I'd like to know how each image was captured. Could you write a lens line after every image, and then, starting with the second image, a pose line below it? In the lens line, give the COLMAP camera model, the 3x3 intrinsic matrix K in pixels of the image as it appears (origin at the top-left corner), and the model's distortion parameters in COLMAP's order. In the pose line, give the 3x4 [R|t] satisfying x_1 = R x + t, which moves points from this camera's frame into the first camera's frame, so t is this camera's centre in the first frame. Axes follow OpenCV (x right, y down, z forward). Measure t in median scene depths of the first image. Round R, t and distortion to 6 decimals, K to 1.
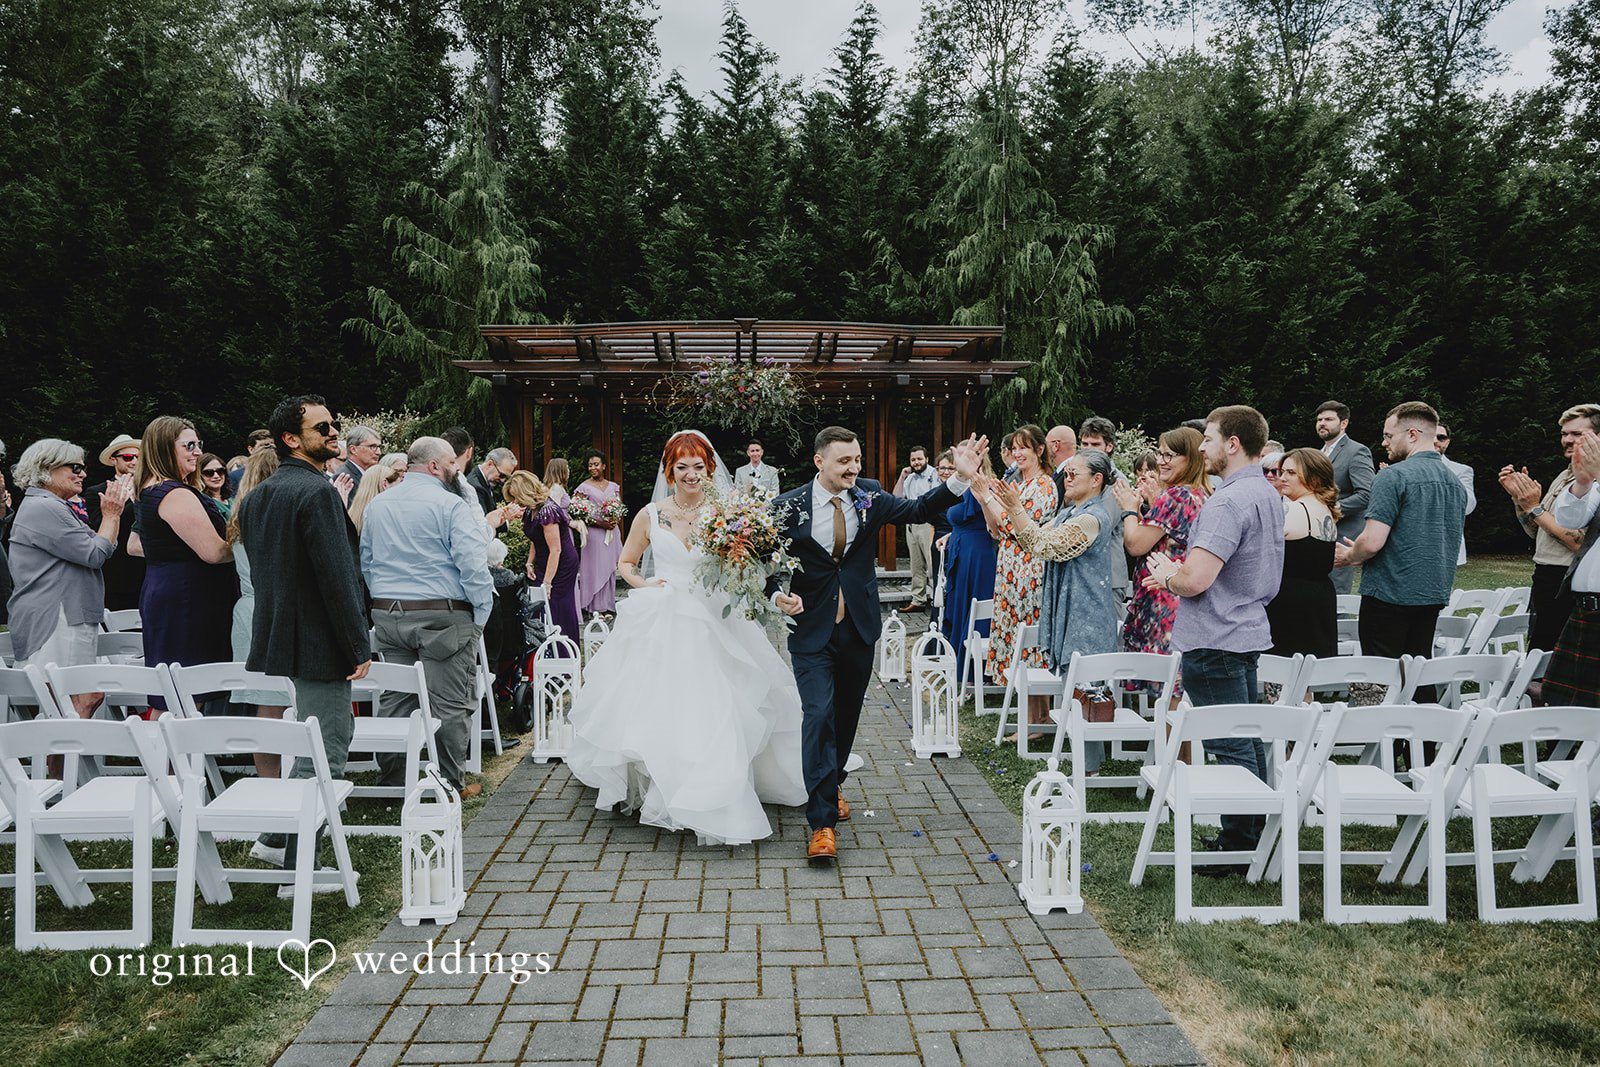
lens RADIAL K [[2709.3, 0, 800.0], [0, 2709.3, 533.5], [0, 0, 1]] dist [0.040048, -0.037415]
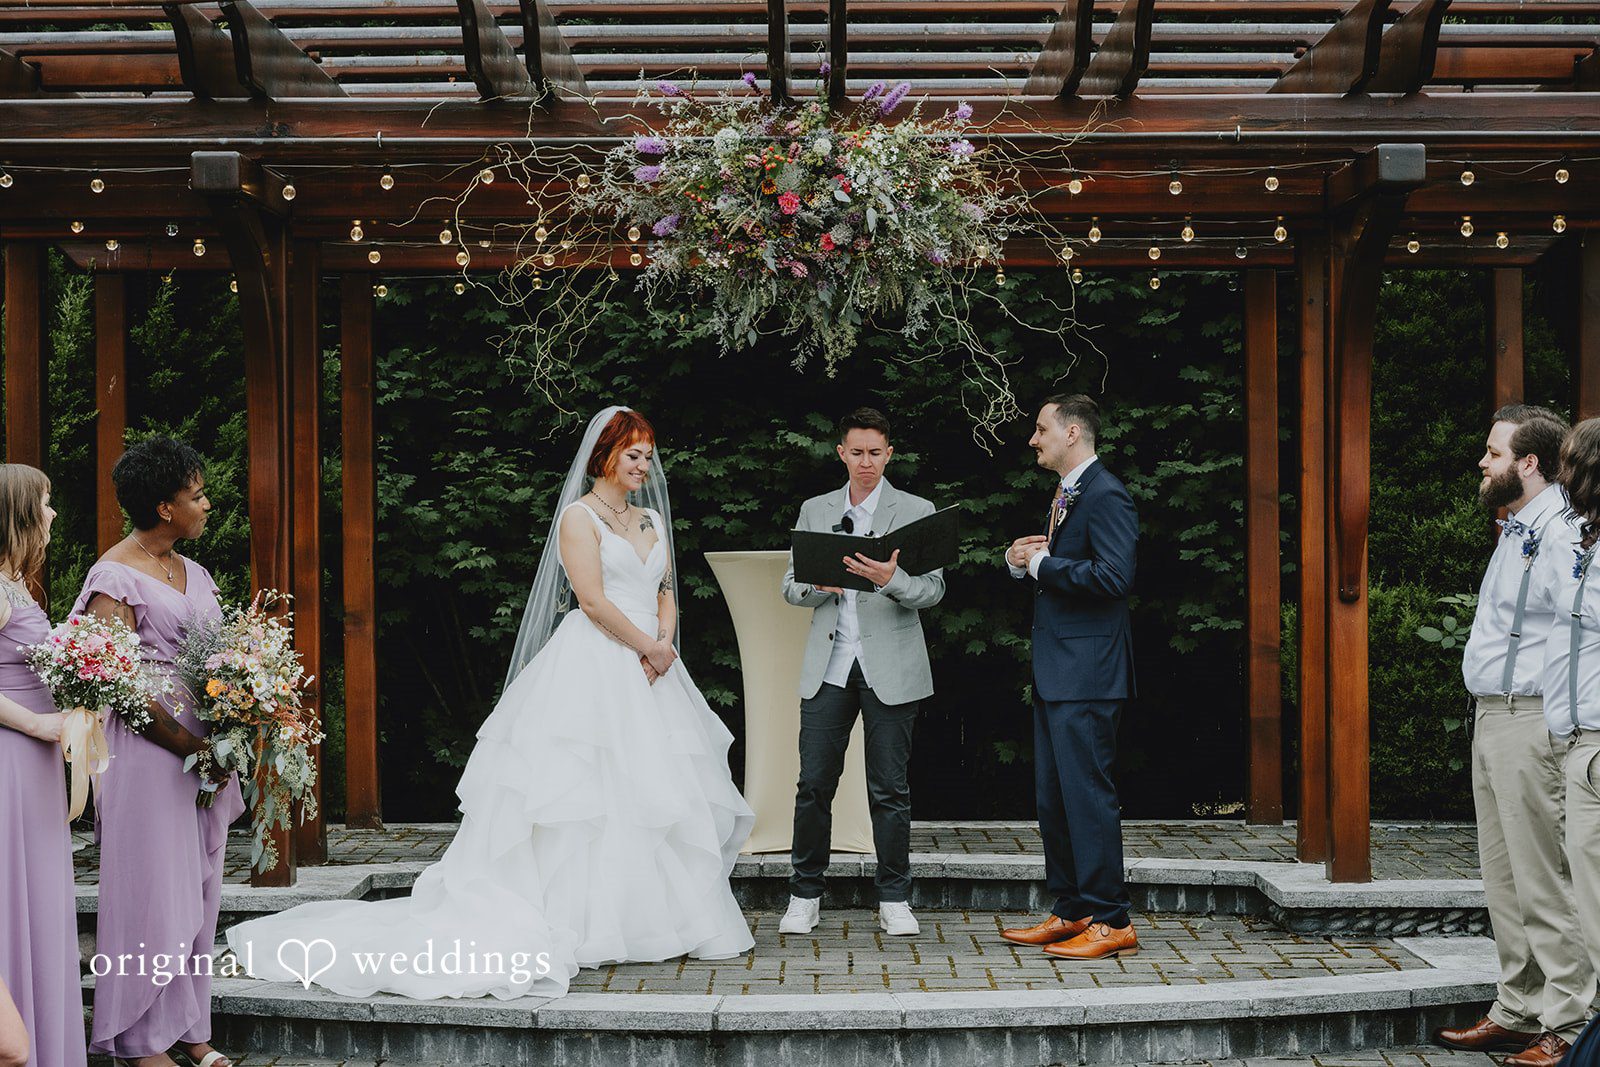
lens RADIAL K [[2709.3, 0, 800.0], [0, 2709.3, 533.5], [0, 0, 1]] dist [0.040048, -0.037415]
pose [[0.998321, -0.000036, -0.057931, -0.005069], [-0.000609, 0.999938, -0.011129, -0.017481], [0.057928, 0.011145, 0.998259, 0.731747]]
